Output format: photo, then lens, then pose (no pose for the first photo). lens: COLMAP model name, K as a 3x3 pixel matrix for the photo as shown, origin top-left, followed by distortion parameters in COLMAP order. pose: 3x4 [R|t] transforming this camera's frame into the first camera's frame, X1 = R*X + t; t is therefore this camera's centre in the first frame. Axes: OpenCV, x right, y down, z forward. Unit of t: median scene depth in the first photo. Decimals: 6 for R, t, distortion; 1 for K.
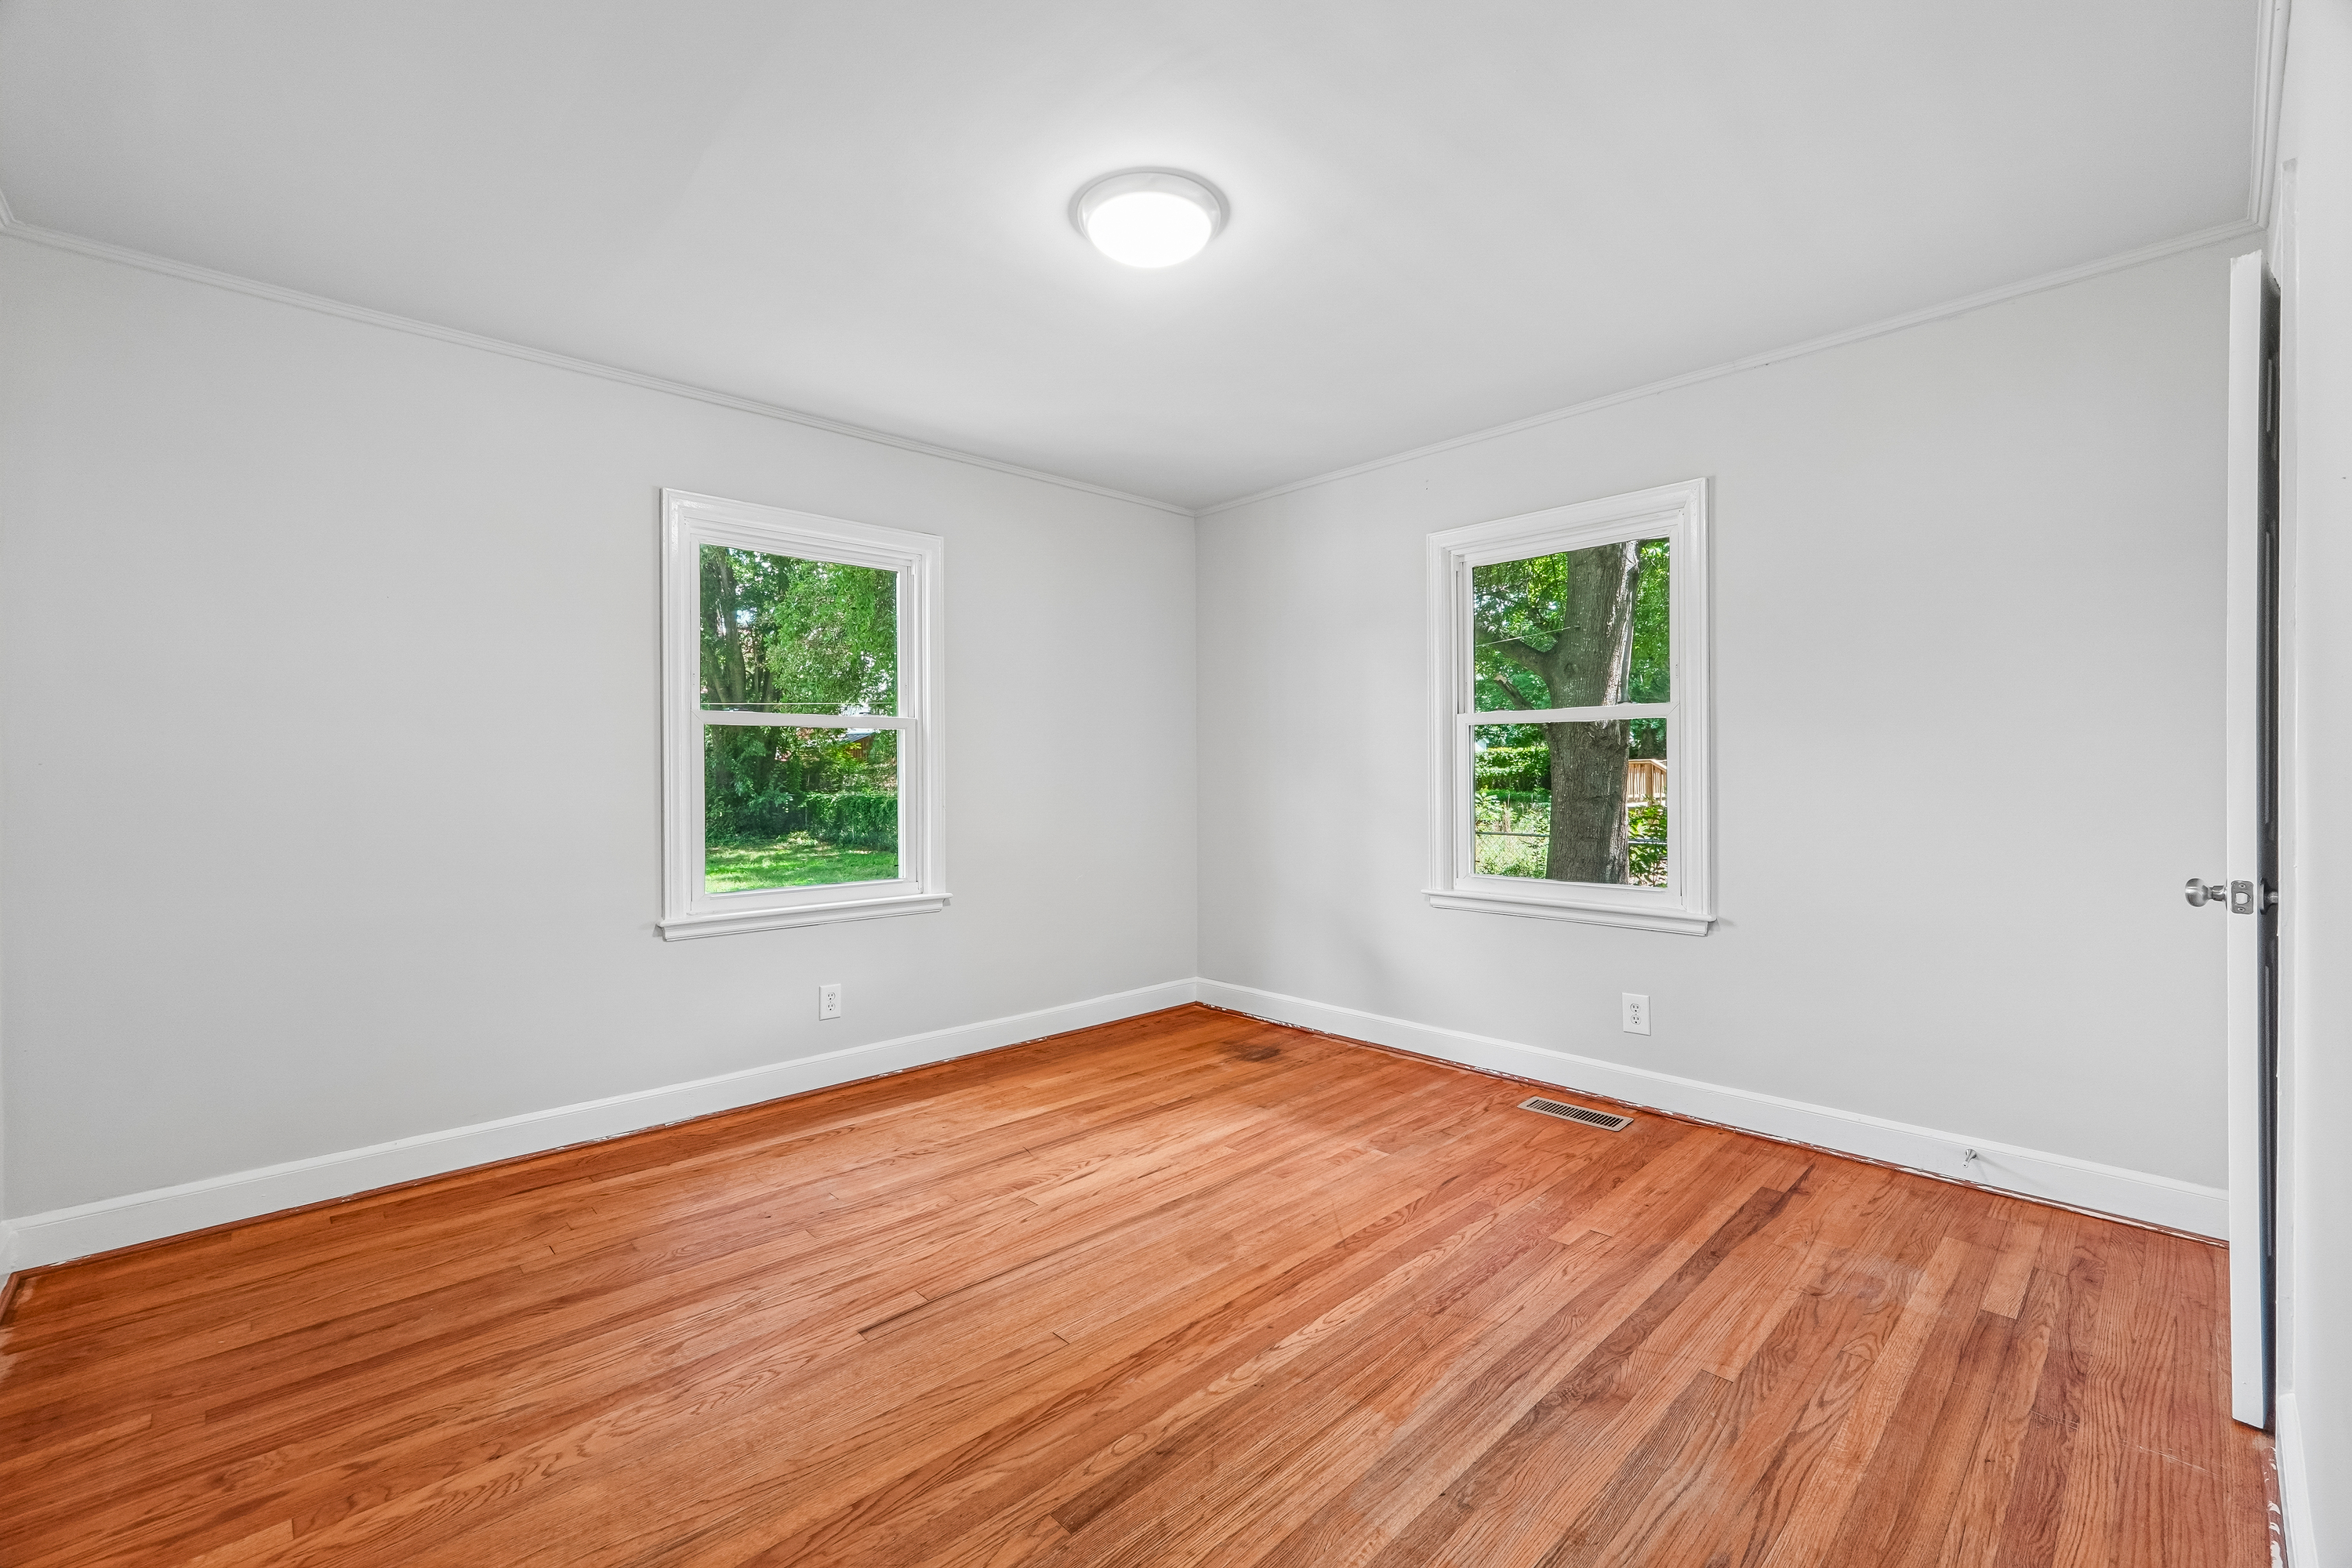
lens RADIAL K [[989.0, 0, 1177.0], [0, 989.0, 776.0], [0, 0, 1]] dist [-0.003514, 0.001690]
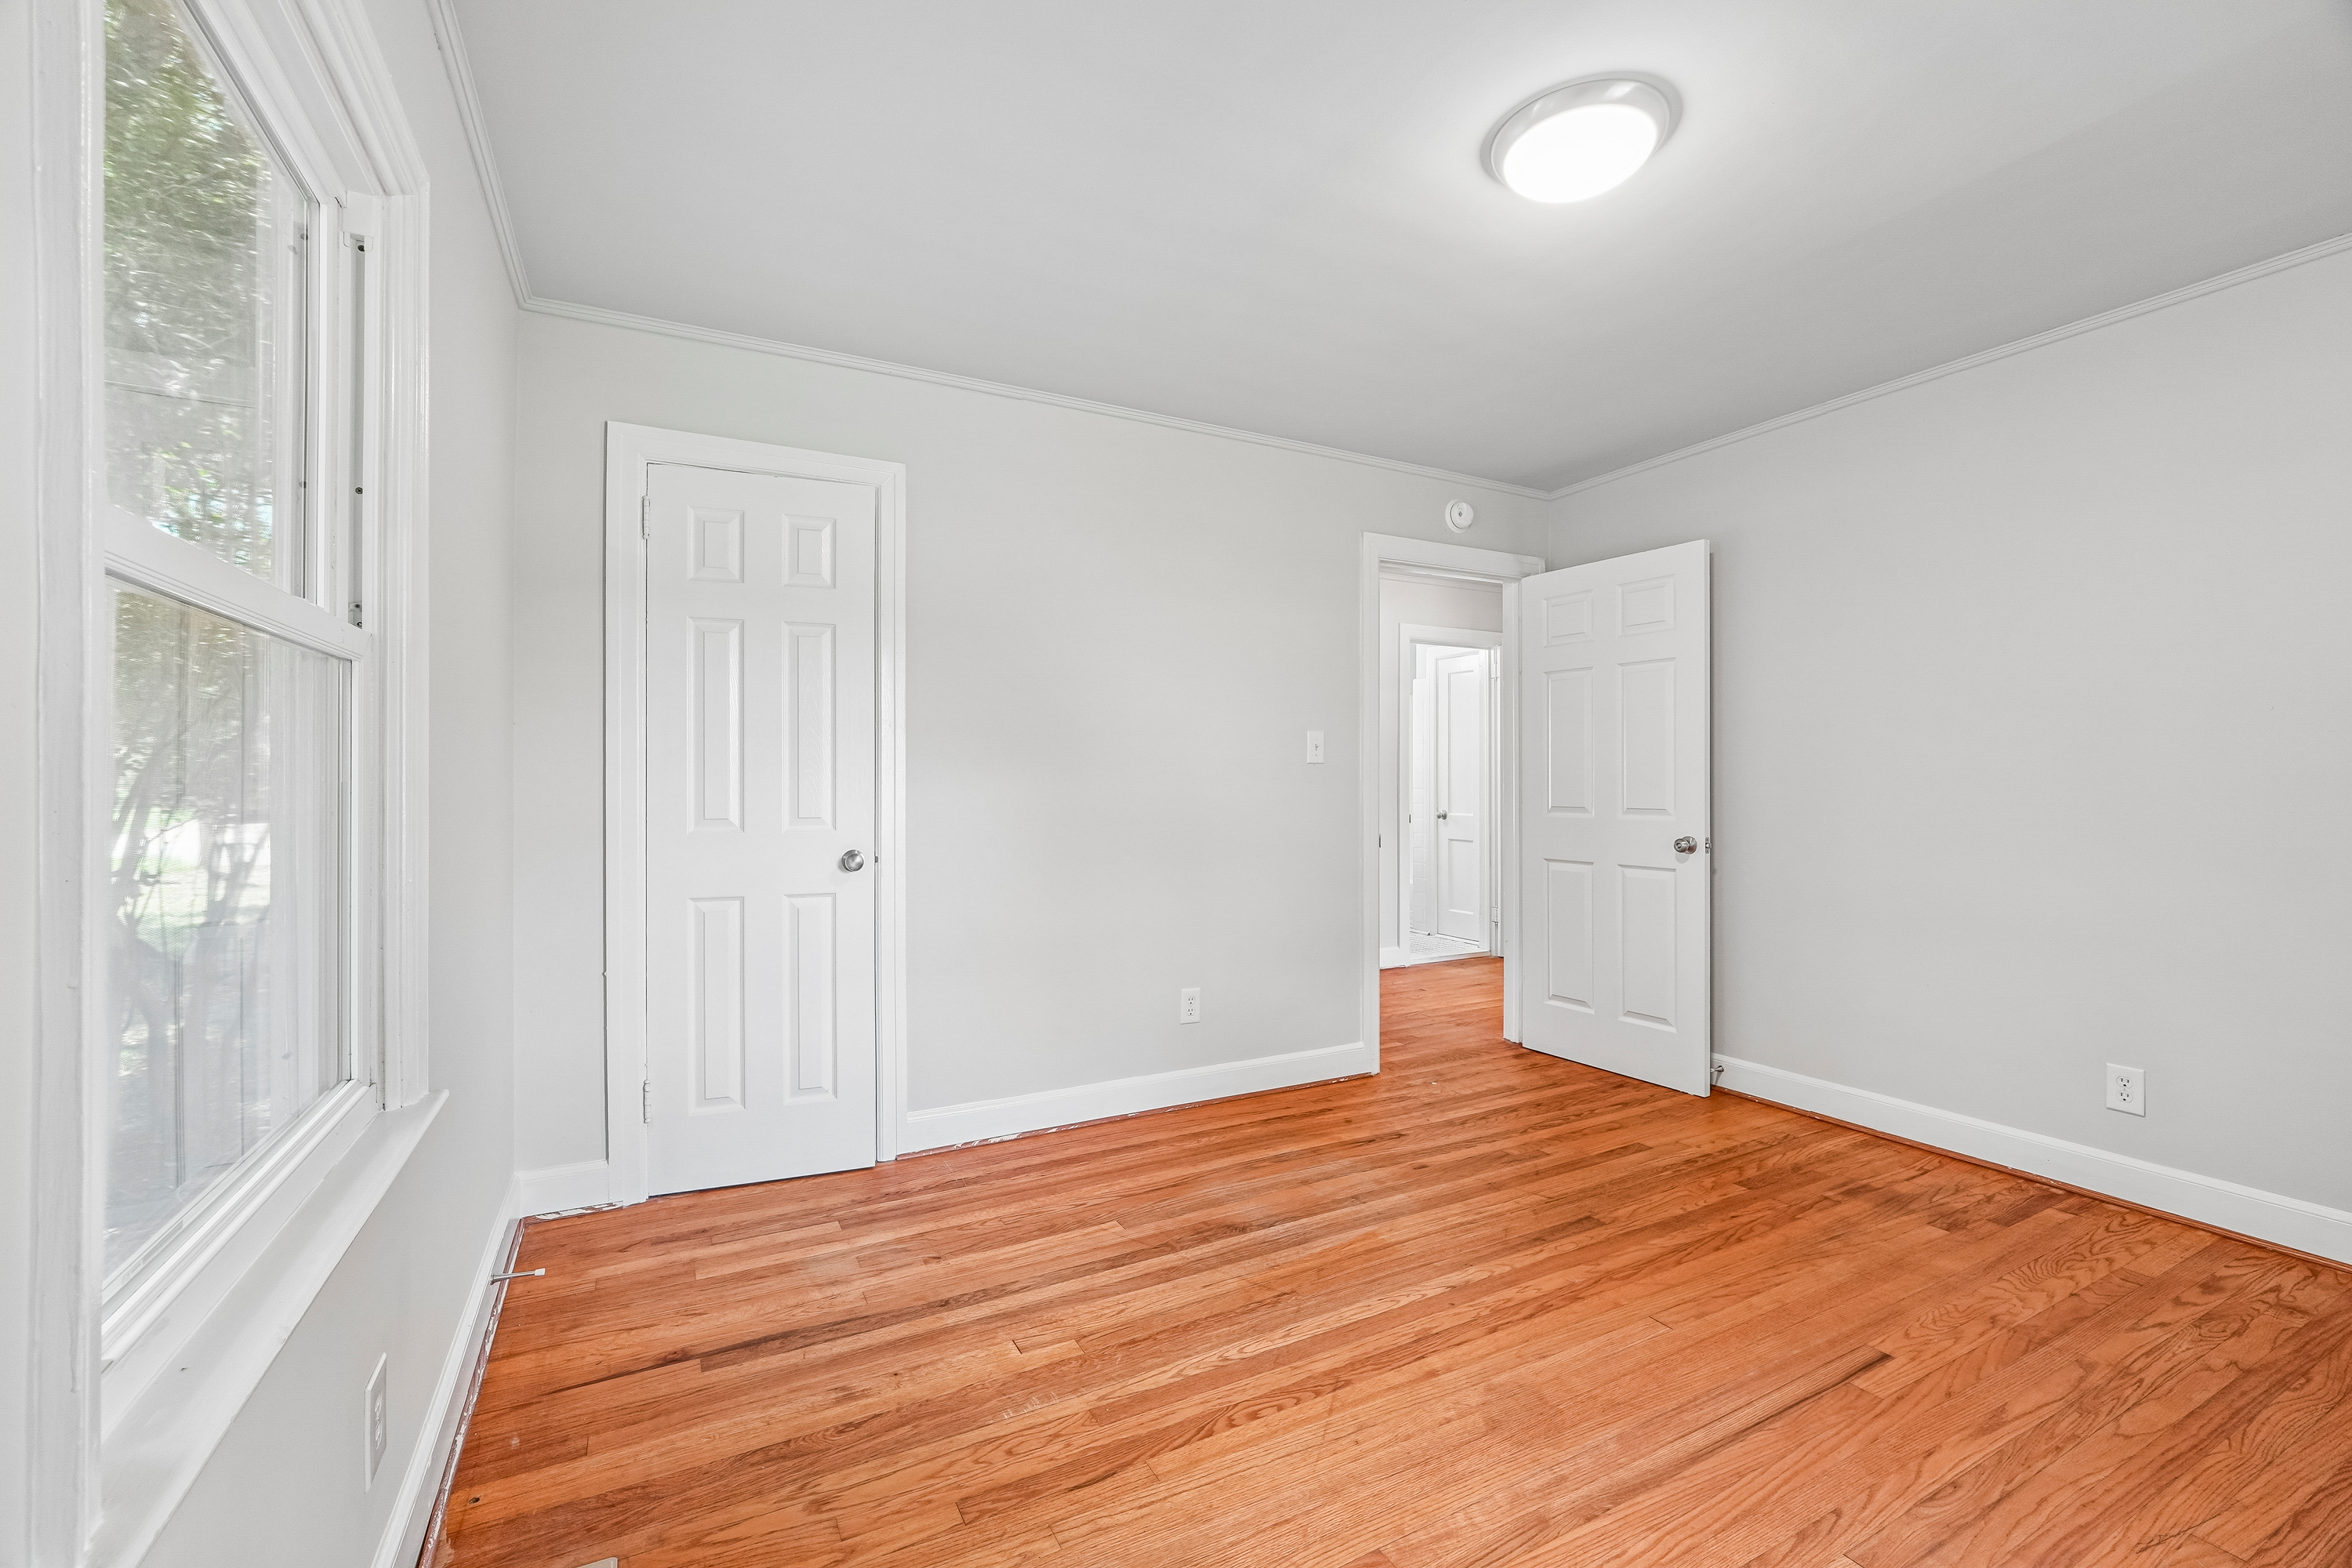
lens RADIAL K [[989.0, 0, 1179.7], [0, 989.0, 777.4], [0, 0, 1]] dist [-0.003514, 0.001690]
pose [[-0.964894, 0.008178, 0.262513, 0.094816], [0.008606, 0.999963, 0.000481, -0.012622], [-0.262499, 0.002724, -0.964928, 2.135698]]
